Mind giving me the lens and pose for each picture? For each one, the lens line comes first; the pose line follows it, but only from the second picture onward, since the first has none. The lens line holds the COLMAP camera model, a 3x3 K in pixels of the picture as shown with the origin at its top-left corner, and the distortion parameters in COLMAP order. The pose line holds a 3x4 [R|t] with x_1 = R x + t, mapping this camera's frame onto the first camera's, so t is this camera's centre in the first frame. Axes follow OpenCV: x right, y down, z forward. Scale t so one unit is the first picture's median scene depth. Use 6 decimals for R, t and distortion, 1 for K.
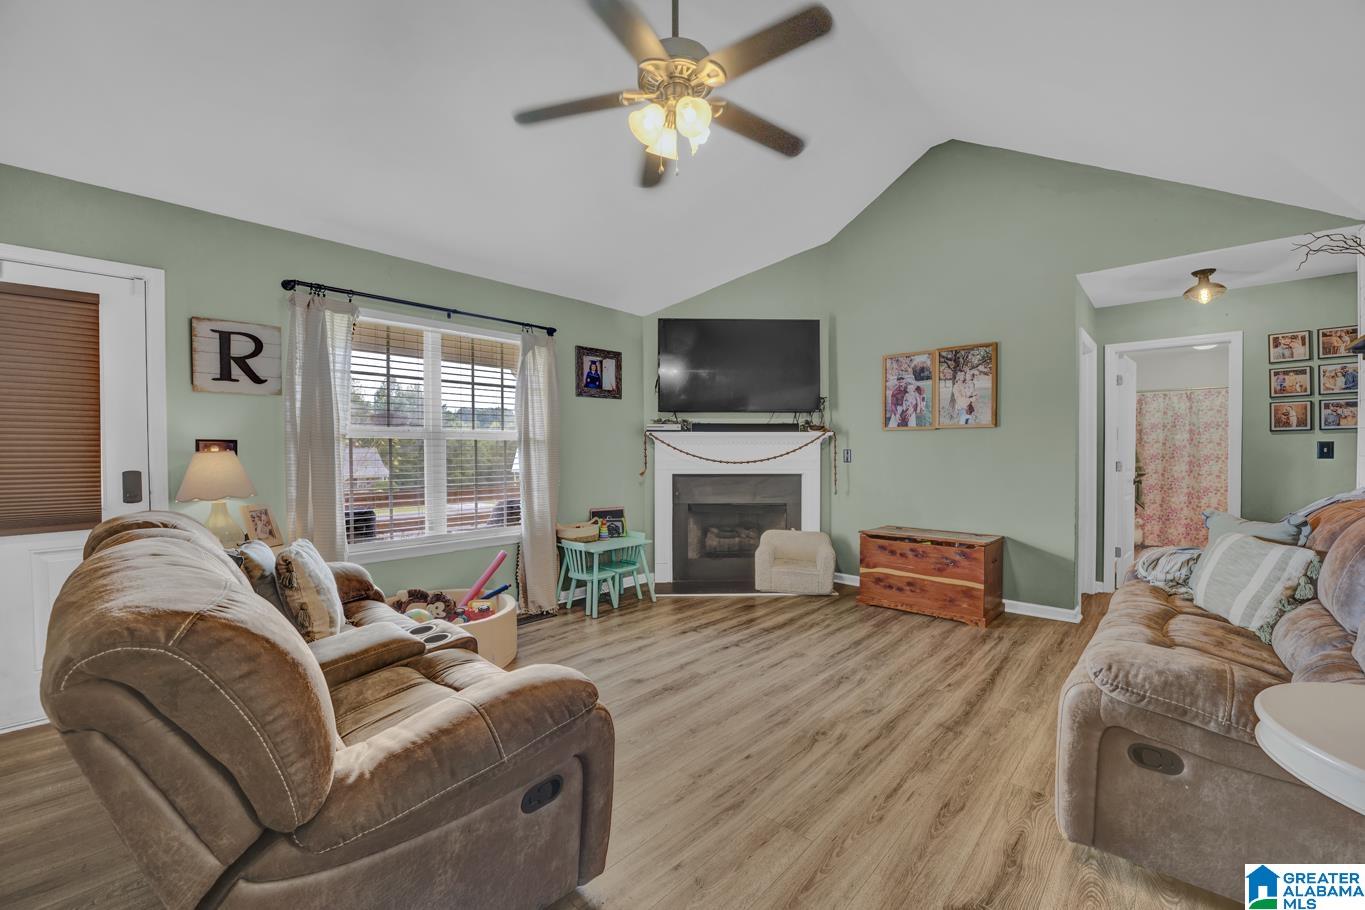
lens RADIAL K [[549.7, 0, 681.7], [0, 549.7, 459.4], [0, 0, 1]] dist [-0.023103, 0.000684]
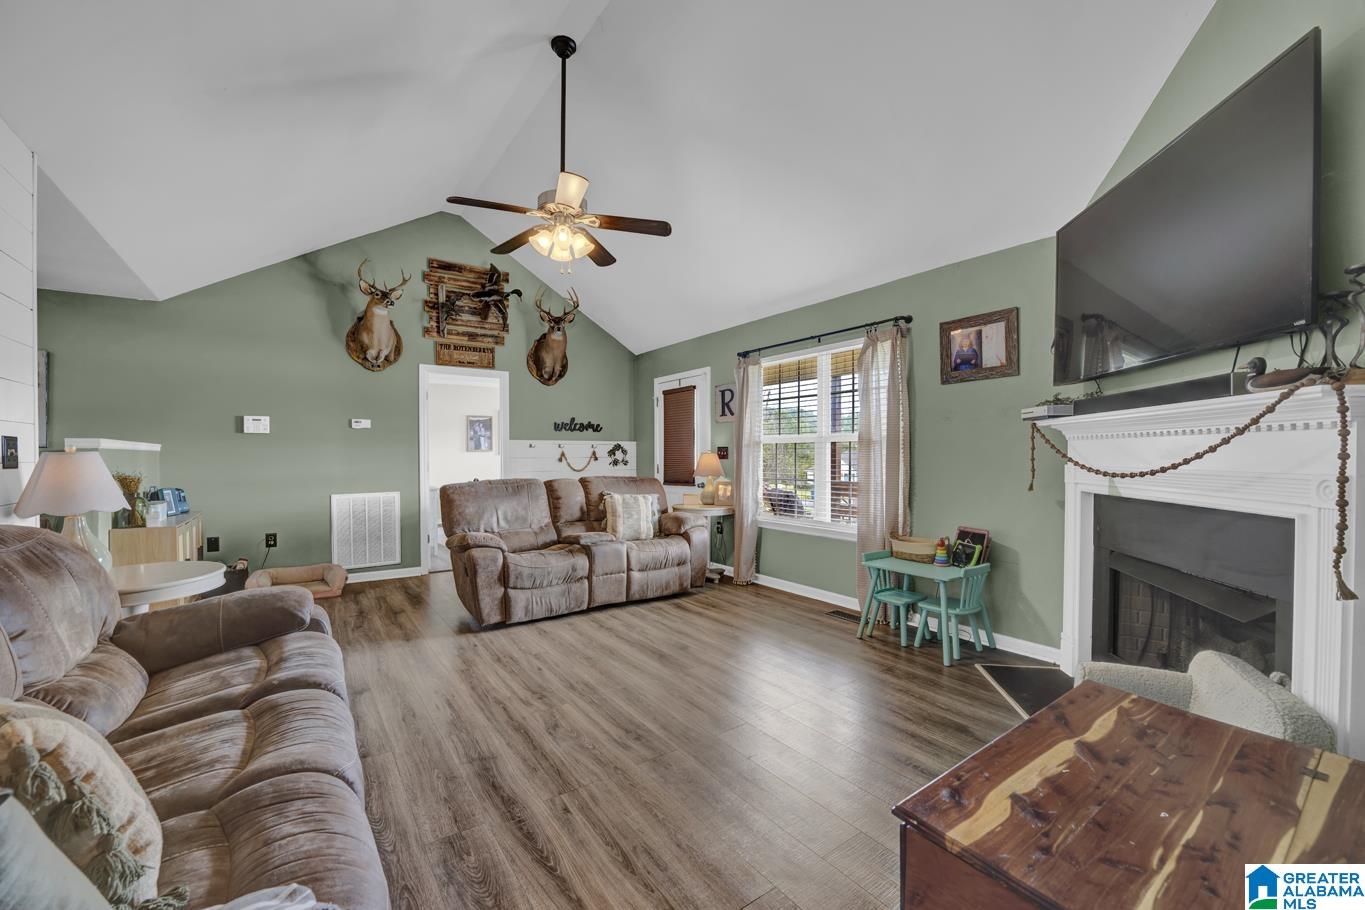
lens RADIAL K [[549.7, 0, 681.7], [0, 549.7, 459.4], [0, 0, 1]] dist [-0.023103, 0.000684]
pose [[-0.205484, 0.012556, -0.978580, 0.909122], [-0.010999, 0.999825, 0.015139, -0.016124], [0.978599, 0.013875, -0.205310, 1.045969]]
